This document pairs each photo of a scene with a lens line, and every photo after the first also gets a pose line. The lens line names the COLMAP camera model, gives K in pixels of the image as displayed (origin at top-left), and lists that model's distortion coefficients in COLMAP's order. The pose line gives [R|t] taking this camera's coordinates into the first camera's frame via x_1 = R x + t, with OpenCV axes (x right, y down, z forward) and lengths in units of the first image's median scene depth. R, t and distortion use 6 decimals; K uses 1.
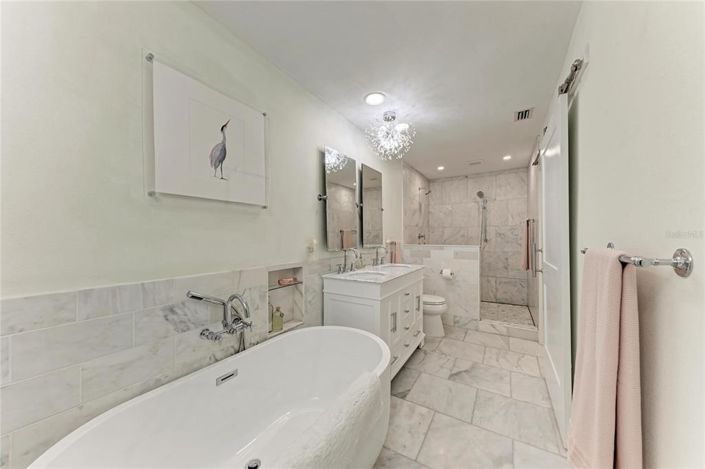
lens RADIAL K [[249.6, 0, 349.8], [0, 249.6, 237.4], [0, 0, 1]] dist [-0.000514, 0.000003]
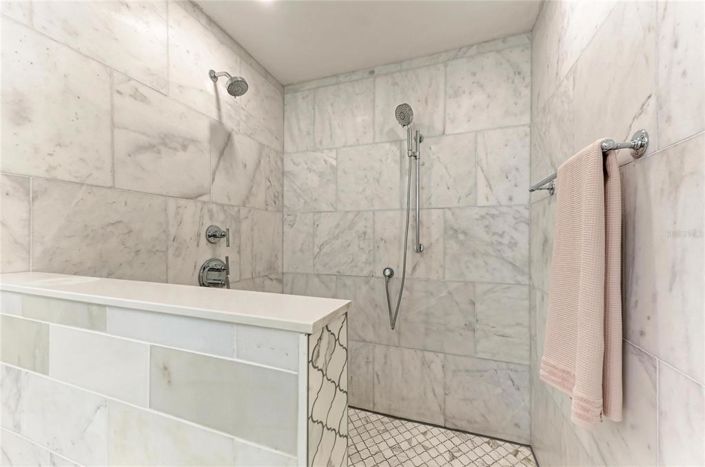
lens RADIAL K [[281.7, 0, 353.0], [0, 281.7, 235.4], [0, 0, 1]] dist [0.002404, -0.000005]
pose [[0.976522, 0.010538, 0.215162, 0.372667], [-0.008007, 0.999888, -0.012629, -0.001048], [-0.215271, 0.010610, 0.976497, 0.638201]]
